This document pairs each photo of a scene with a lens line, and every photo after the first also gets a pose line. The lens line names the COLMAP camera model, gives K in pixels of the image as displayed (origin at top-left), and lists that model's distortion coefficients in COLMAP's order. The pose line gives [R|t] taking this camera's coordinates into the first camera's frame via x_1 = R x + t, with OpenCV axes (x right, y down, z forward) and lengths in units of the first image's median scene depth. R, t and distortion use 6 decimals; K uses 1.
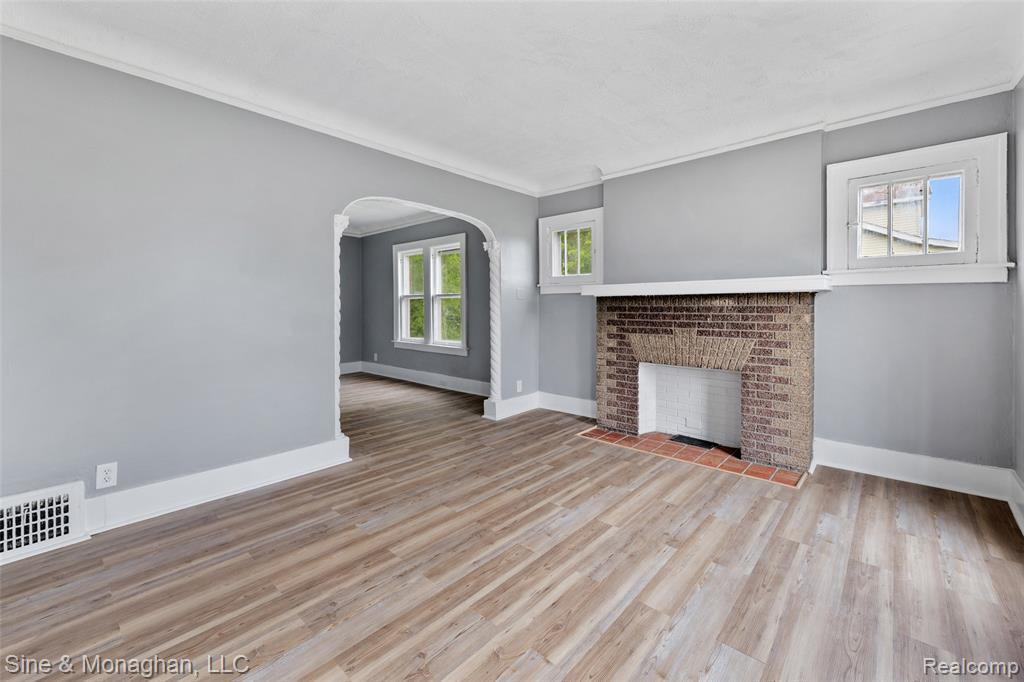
lens RADIAL K [[420.2, 0, 522.8], [0, 420.2, 312.5], [0, 0, 1]] dist [0.002089, 0.000111]
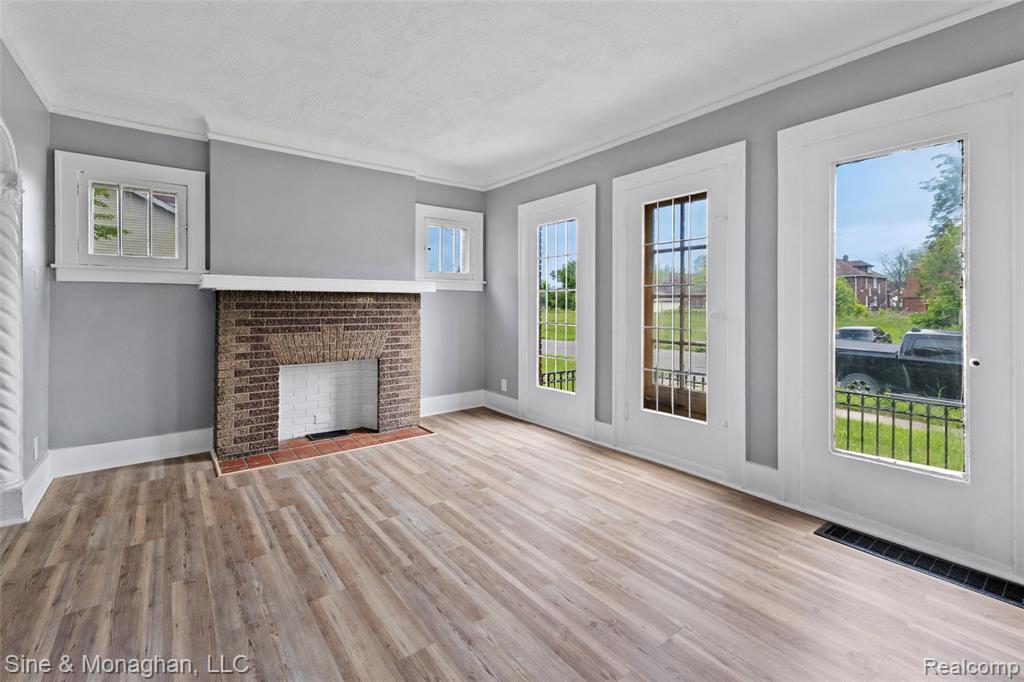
lens RADIAL K [[420.2, 0, 494.2], [0, 420.2, 307.4], [0, 0, 1]] dist [0.002089, 0.000111]
pose [[0.233987, -0.005073, 0.972227, -0.600309], [0.010360, 0.999943, 0.002724, -0.003970], [-0.972185, 0.009435, 0.234026, 0.438245]]
